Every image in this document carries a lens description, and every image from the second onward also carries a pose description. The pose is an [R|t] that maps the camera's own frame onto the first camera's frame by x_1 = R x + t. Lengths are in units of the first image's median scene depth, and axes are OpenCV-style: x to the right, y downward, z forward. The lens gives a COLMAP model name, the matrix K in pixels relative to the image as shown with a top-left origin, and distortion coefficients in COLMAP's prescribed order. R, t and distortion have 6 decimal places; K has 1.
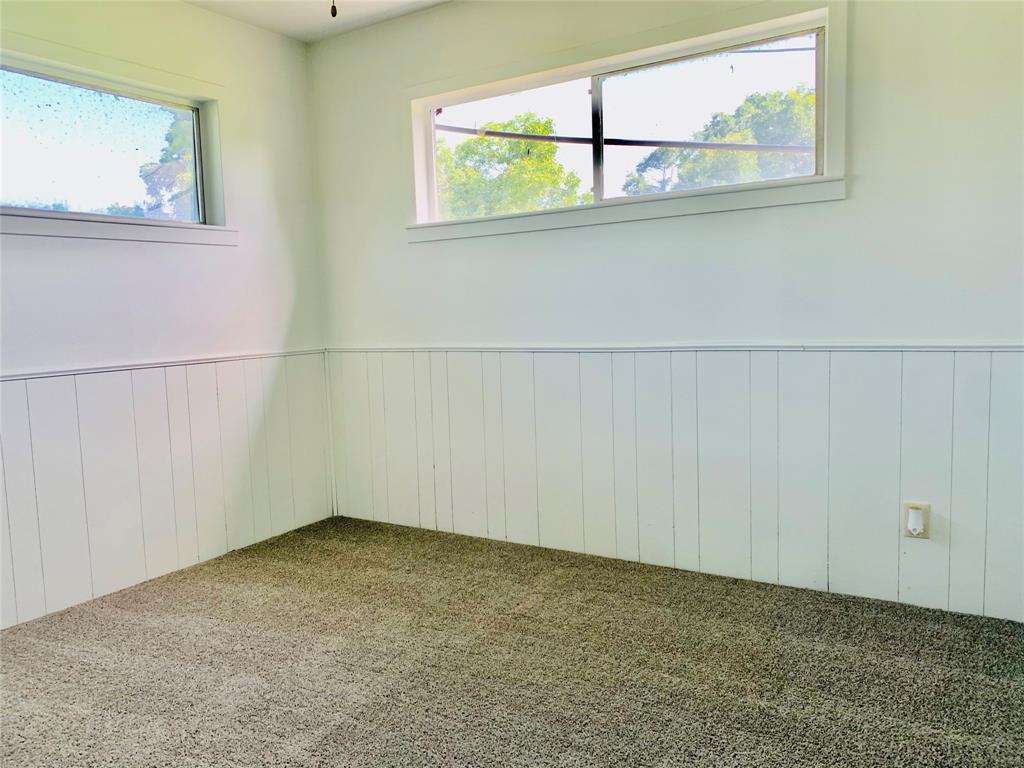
lens RADIAL K [[805.3, 0, 512.0], [0, 805.3, 384.0], [0, 0, 1]] dist [0.000599, 0.000473]
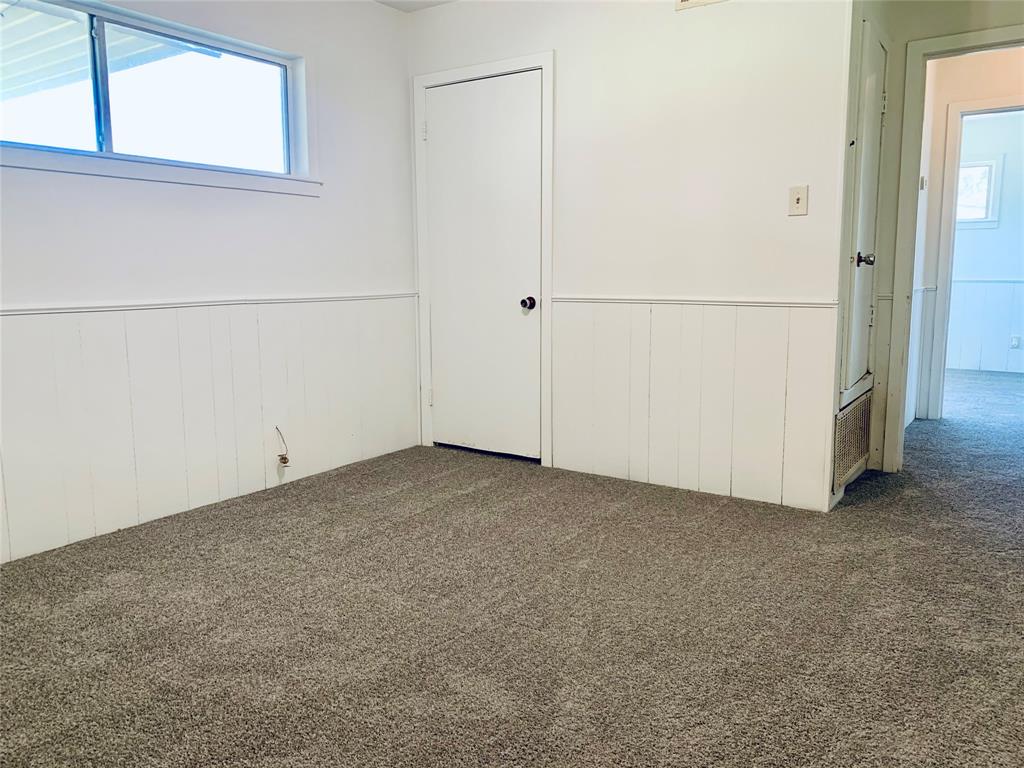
lens RADIAL K [[805.3, 0, 512.0], [0, 805.3, 384.0], [0, 0, 1]] dist [0.000599, 0.000473]
pose [[0.998988, 0.039427, -0.021628, -0.132742], [-0.038211, 0.997810, 0.054000, 0.025007], [0.023709, -0.053119, 0.998307, -0.208416]]
